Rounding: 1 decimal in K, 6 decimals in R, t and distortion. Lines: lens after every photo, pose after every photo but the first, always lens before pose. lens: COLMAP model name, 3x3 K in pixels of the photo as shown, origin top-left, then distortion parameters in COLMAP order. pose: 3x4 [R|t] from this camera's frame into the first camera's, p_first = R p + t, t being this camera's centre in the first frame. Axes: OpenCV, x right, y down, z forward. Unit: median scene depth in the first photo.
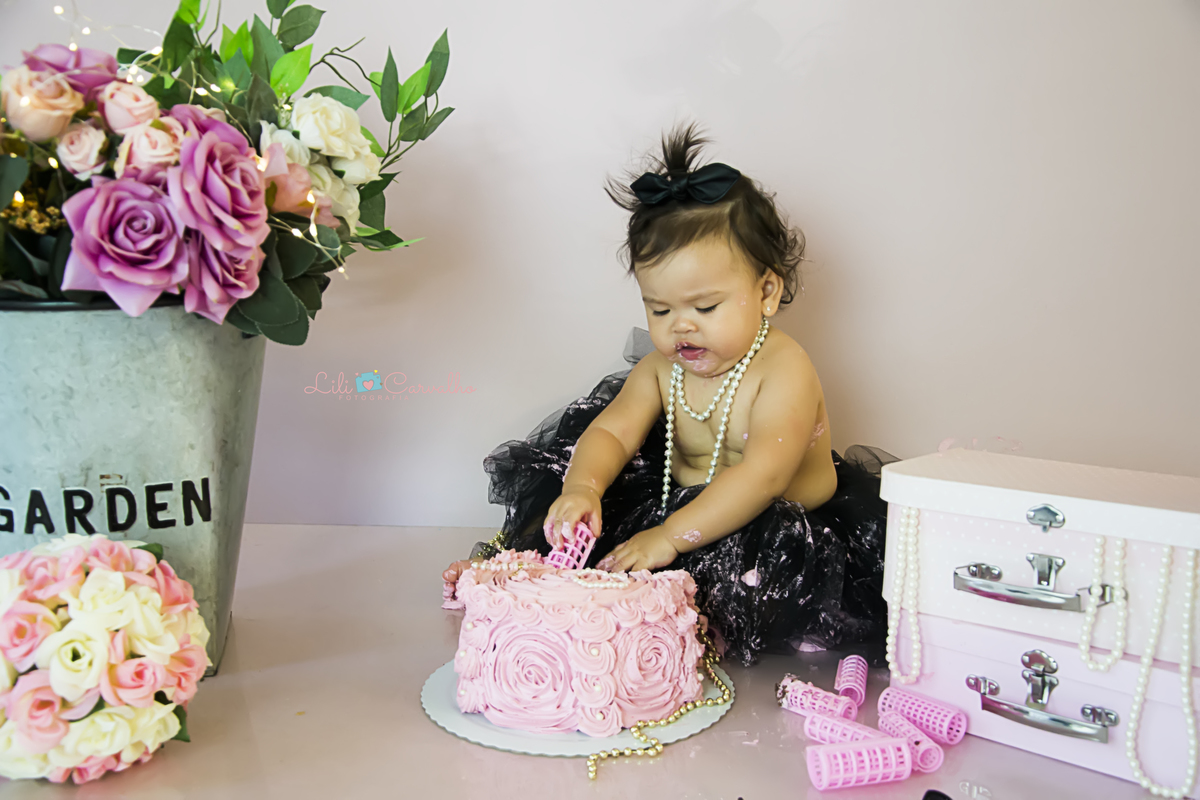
lens RADIAL K [[1415.6, 0, 601.0], [0, 1415.6, 400.0], [0, 0, 1]] dist [-0.013473, 0.331483]
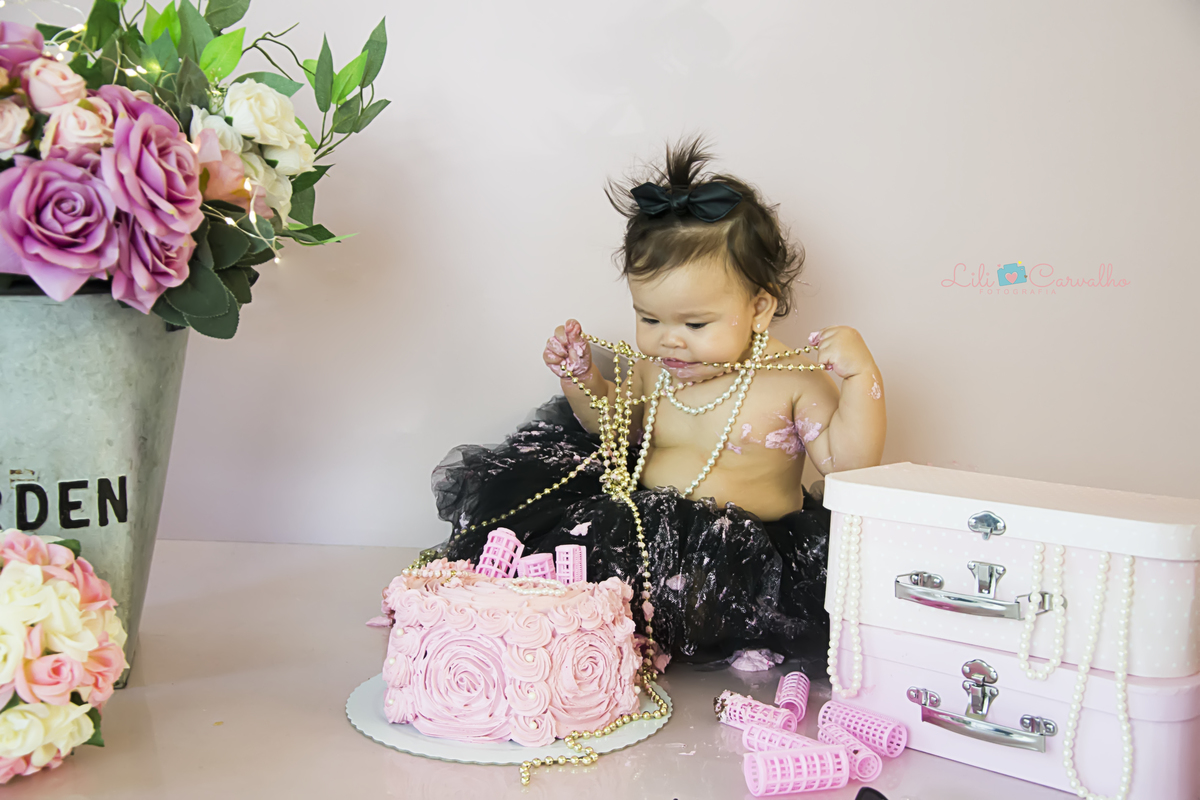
lens RADIAL K [[1607.5, 0, 600.0], [0, 1607.5, 400.0], [0, 0, 1]] dist [0.031365, 0.479592]
pose [[0.998822, 0.019912, 0.044261, -0.008284], [-0.018709, 0.999448, -0.027438, 0.029401], [-0.044783, 0.026578, 0.998643, -0.109634]]
